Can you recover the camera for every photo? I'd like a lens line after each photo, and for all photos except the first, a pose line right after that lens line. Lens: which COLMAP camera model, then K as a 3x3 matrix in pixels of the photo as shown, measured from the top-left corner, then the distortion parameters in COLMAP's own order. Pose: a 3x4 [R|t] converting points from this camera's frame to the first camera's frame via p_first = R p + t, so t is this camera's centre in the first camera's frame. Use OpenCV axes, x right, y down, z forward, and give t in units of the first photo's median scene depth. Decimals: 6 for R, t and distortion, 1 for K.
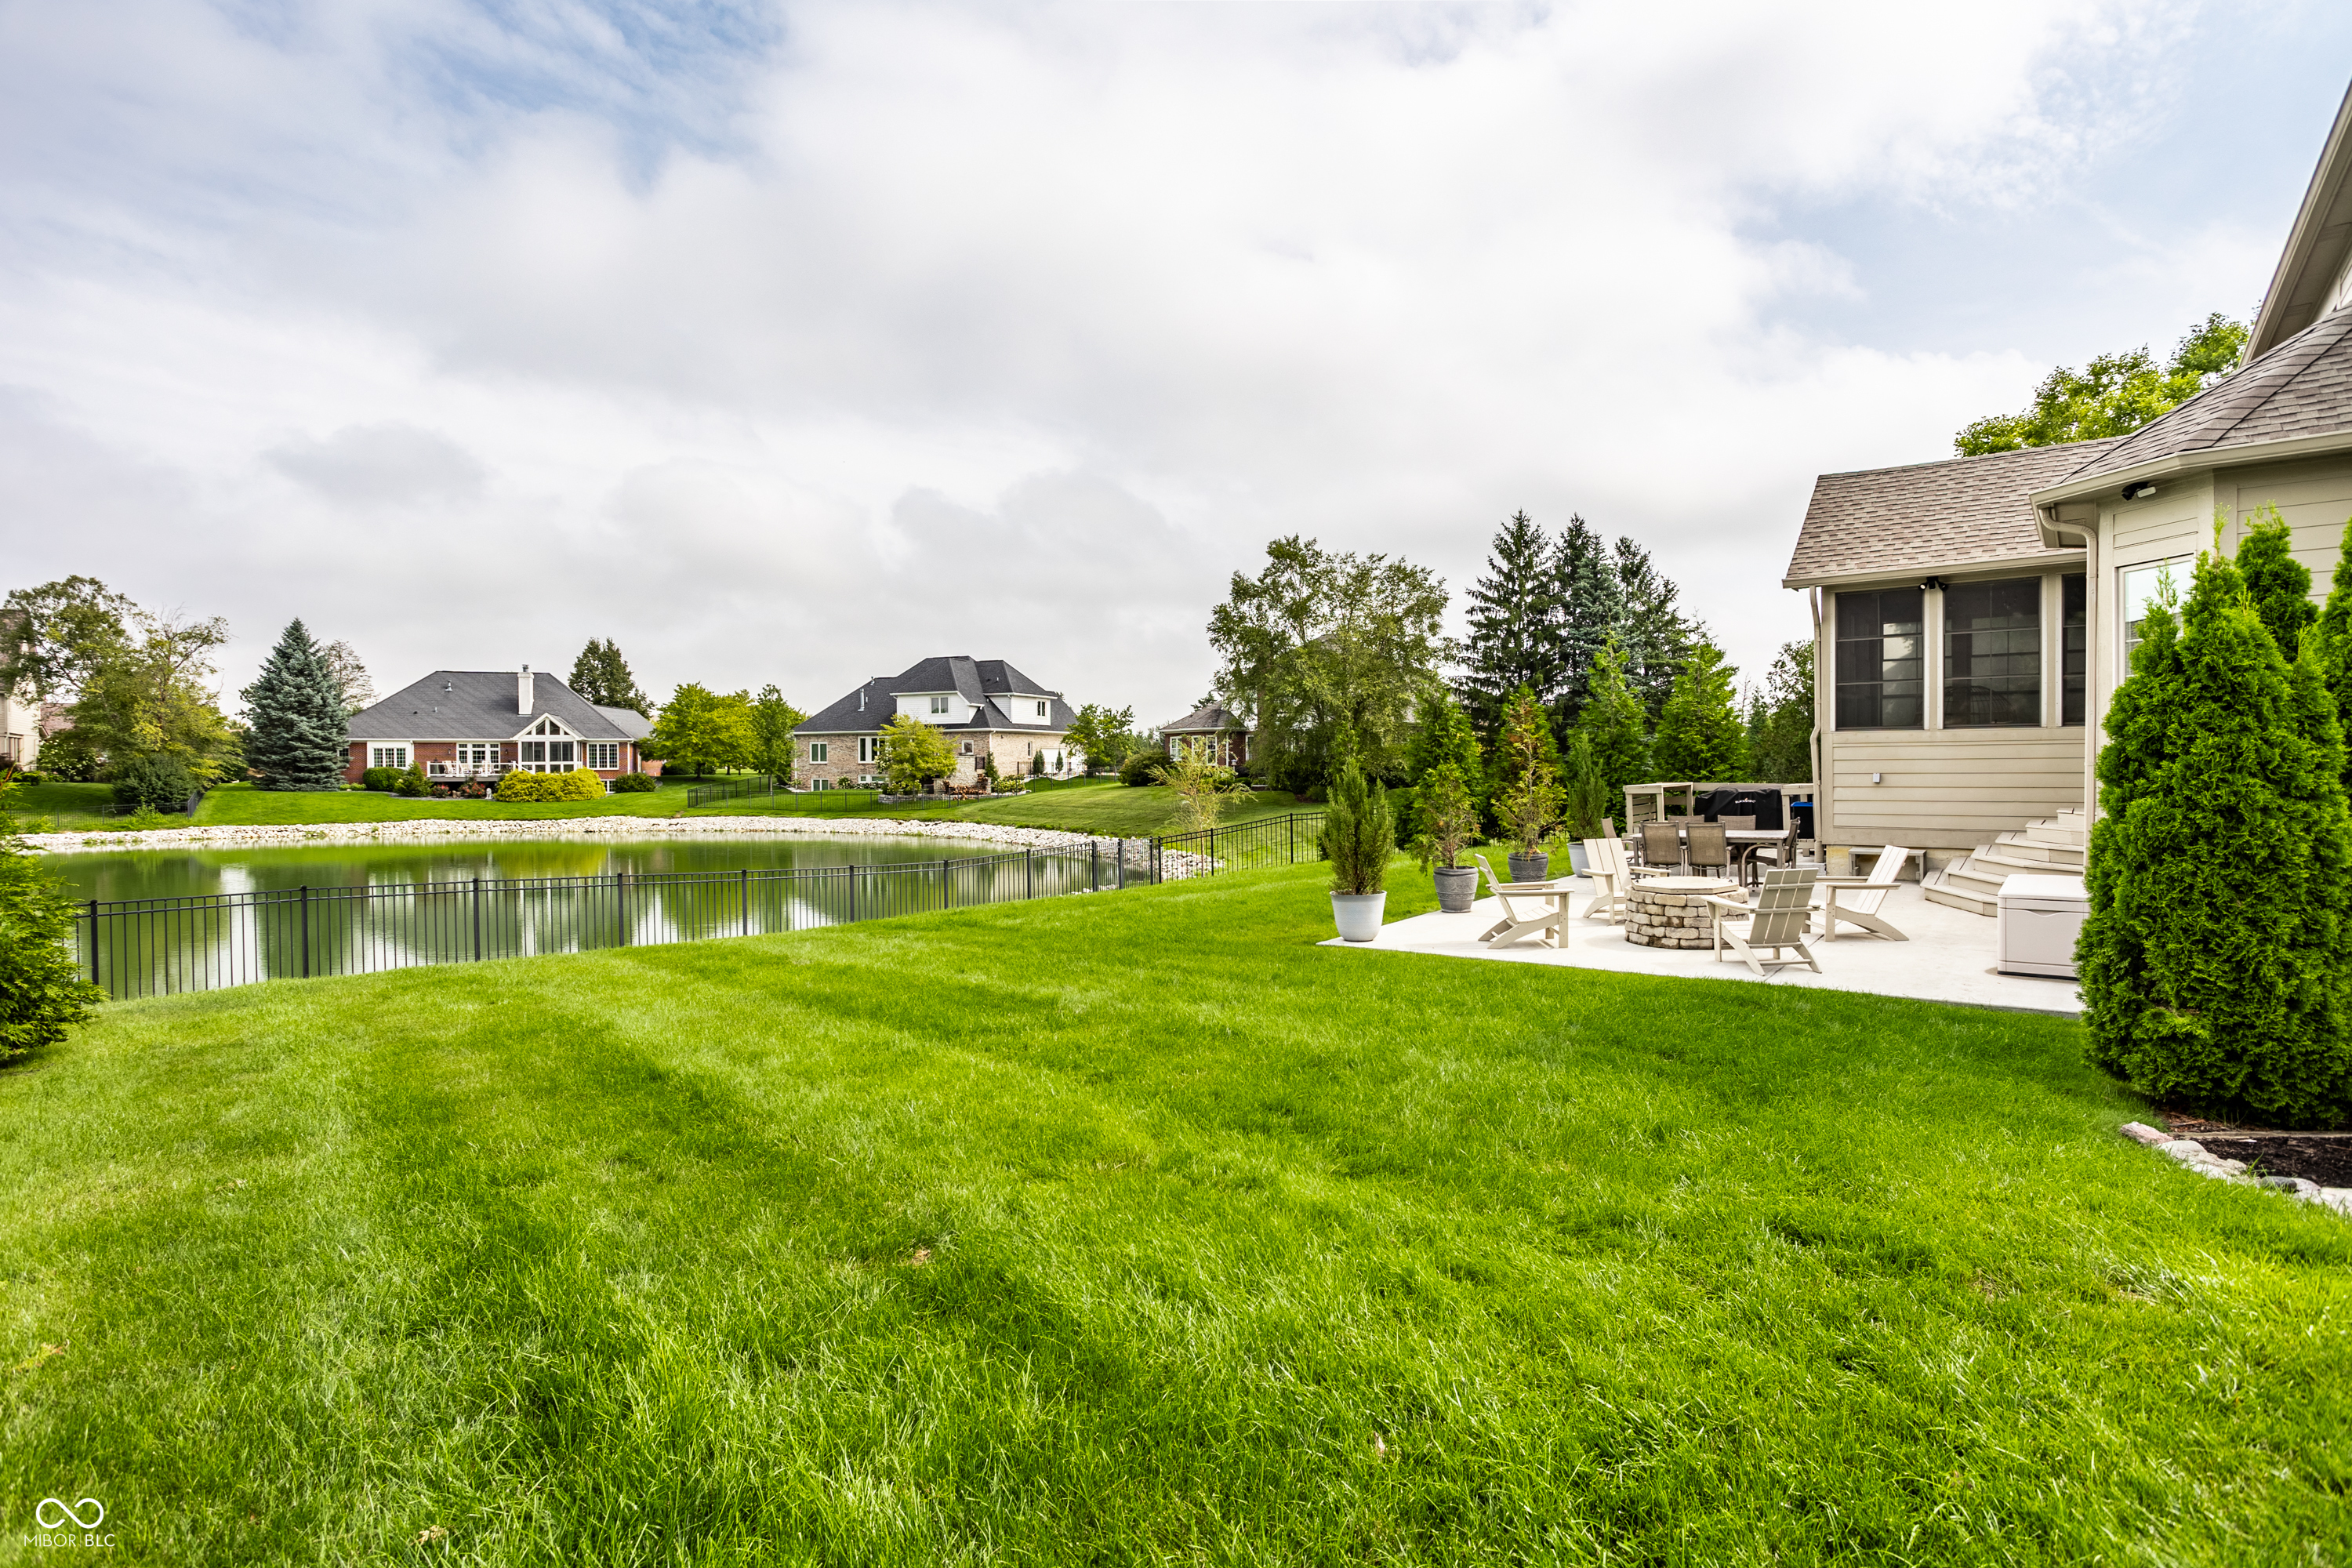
lens RADIAL K [[1277.5, 0, 1190.2], [0, 1277.5, 770.3], [0, 0, 1]] dist [-0.015184, 0.012070]
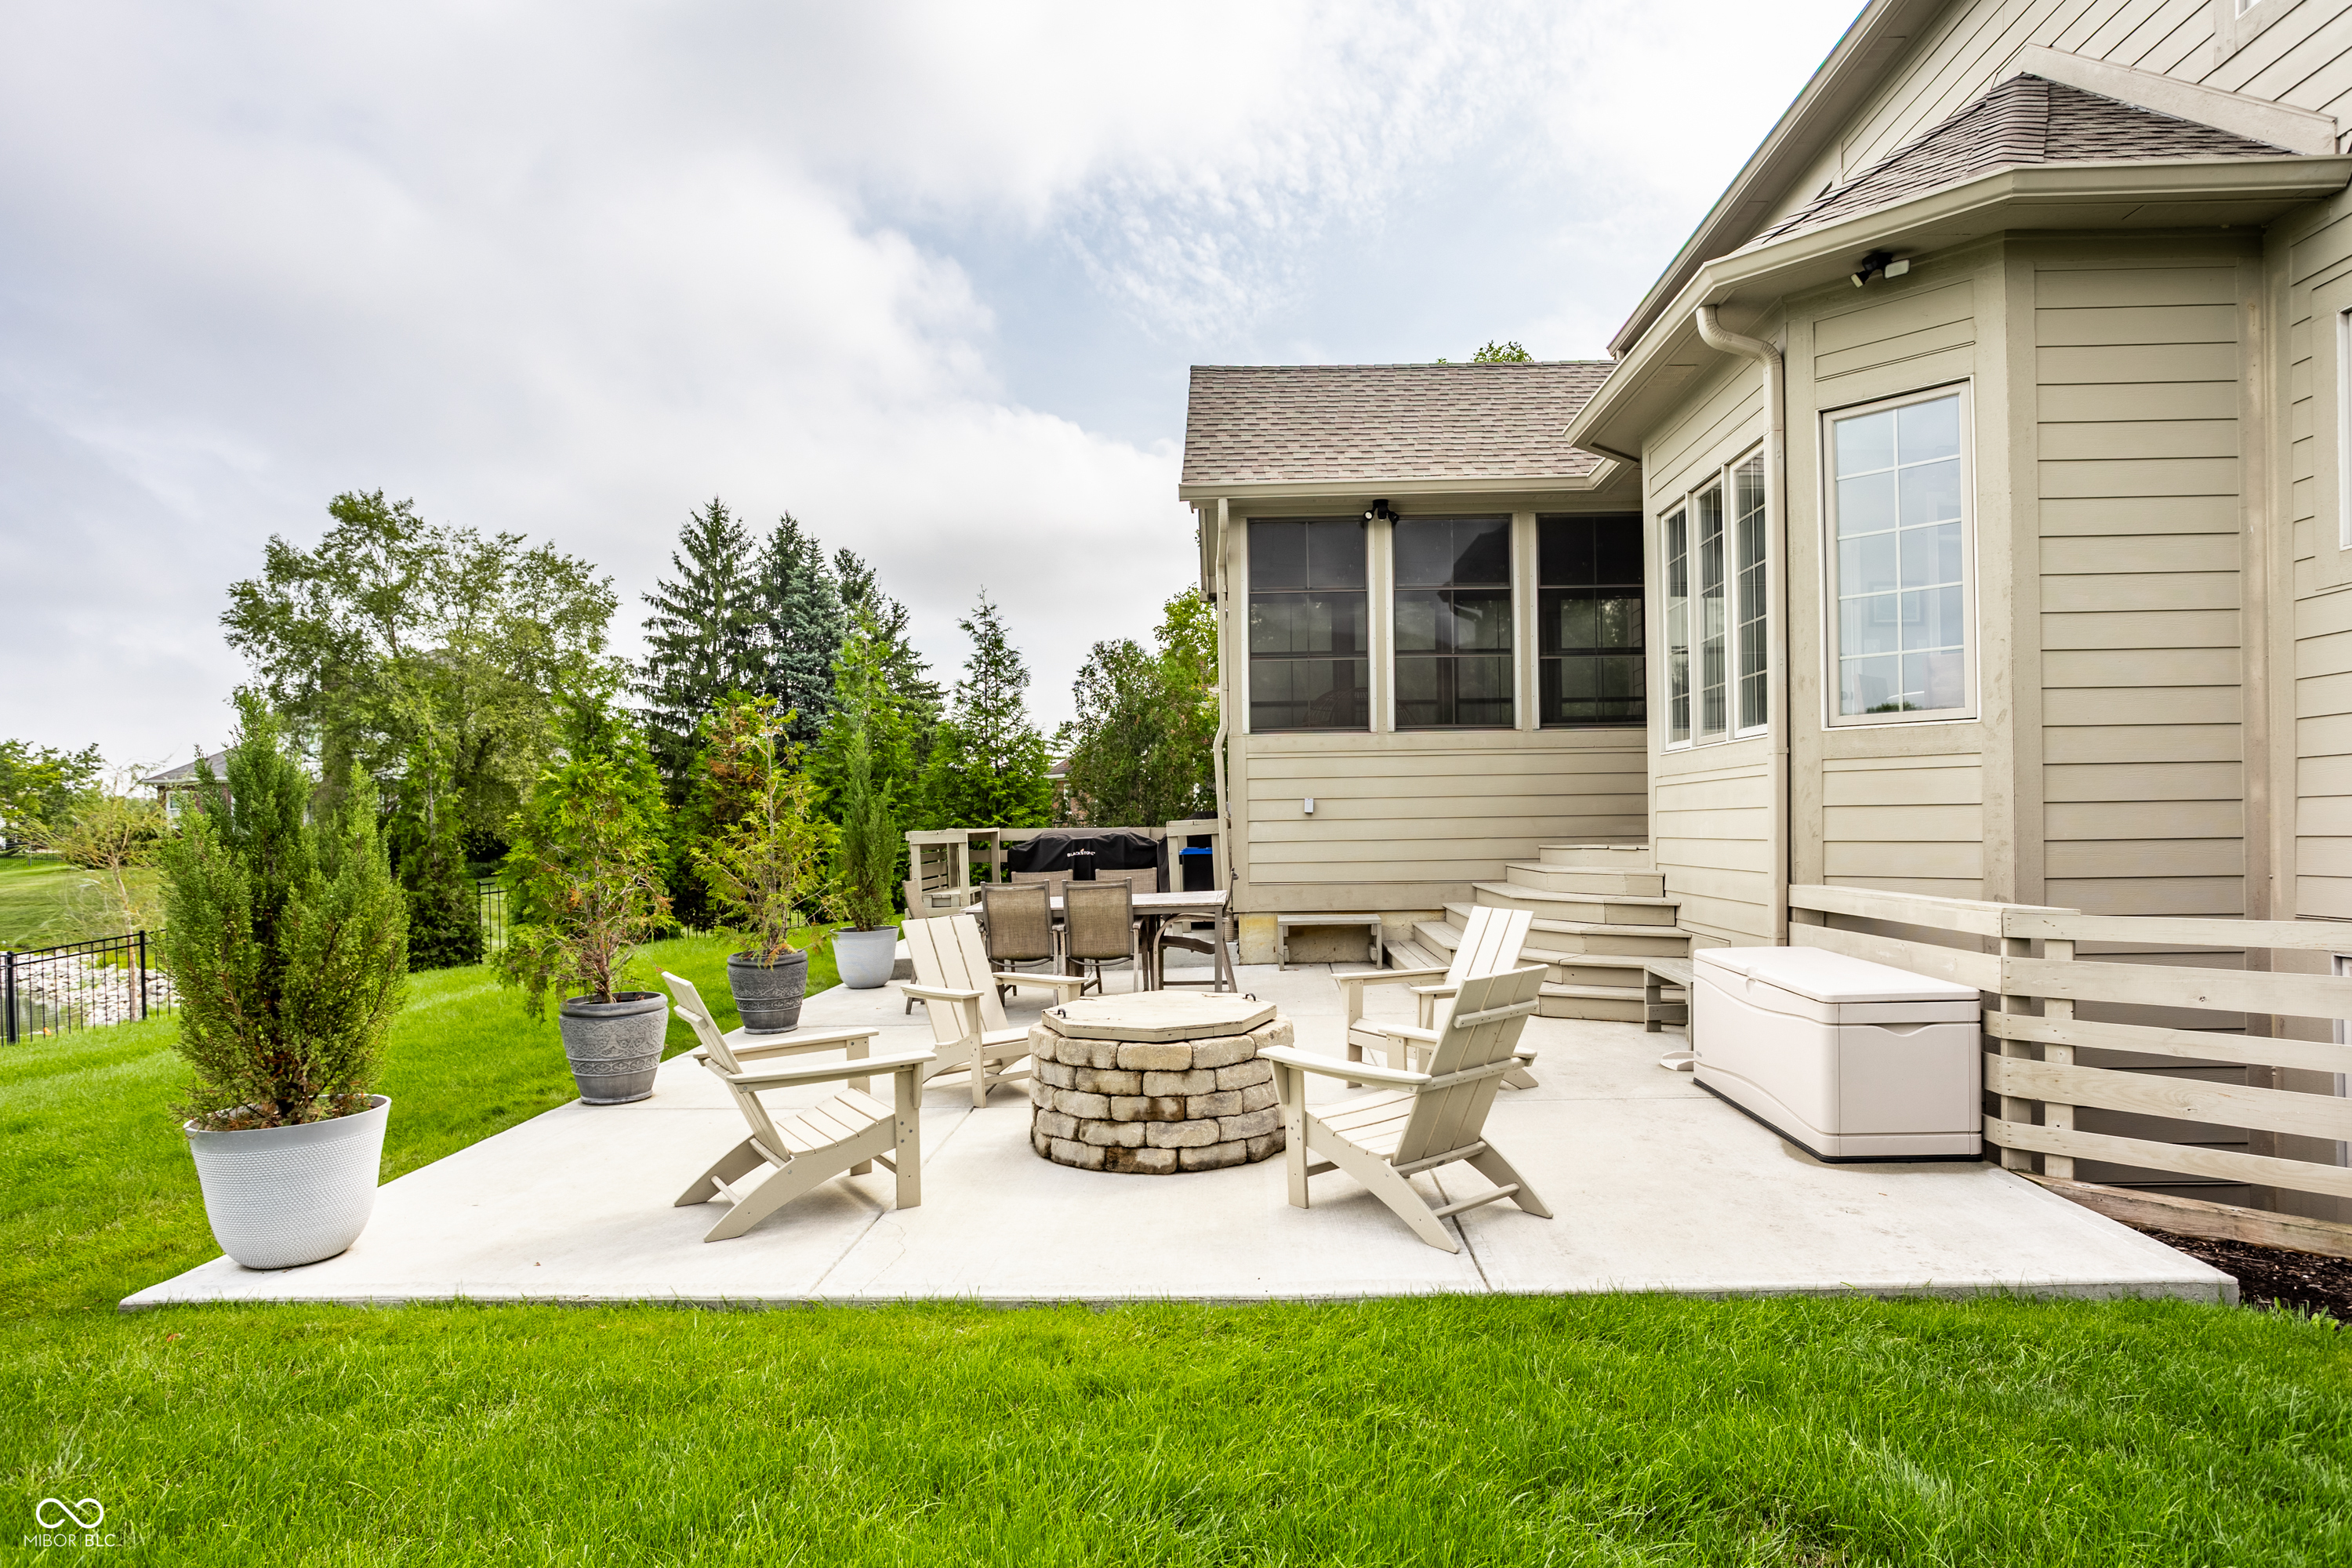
lens RADIAL K [[1354.6, 0, 1186.6], [0, 1354.6, 805.6], [0, 0, 1]] dist [-0.015334, 0.007249]
pose [[0.828089, 0.003913, 0.560582, 0.036275], [0.013430, 0.999550, -0.026815, 0.008404], [-0.560435, 0.029733, 0.827664, 0.166108]]
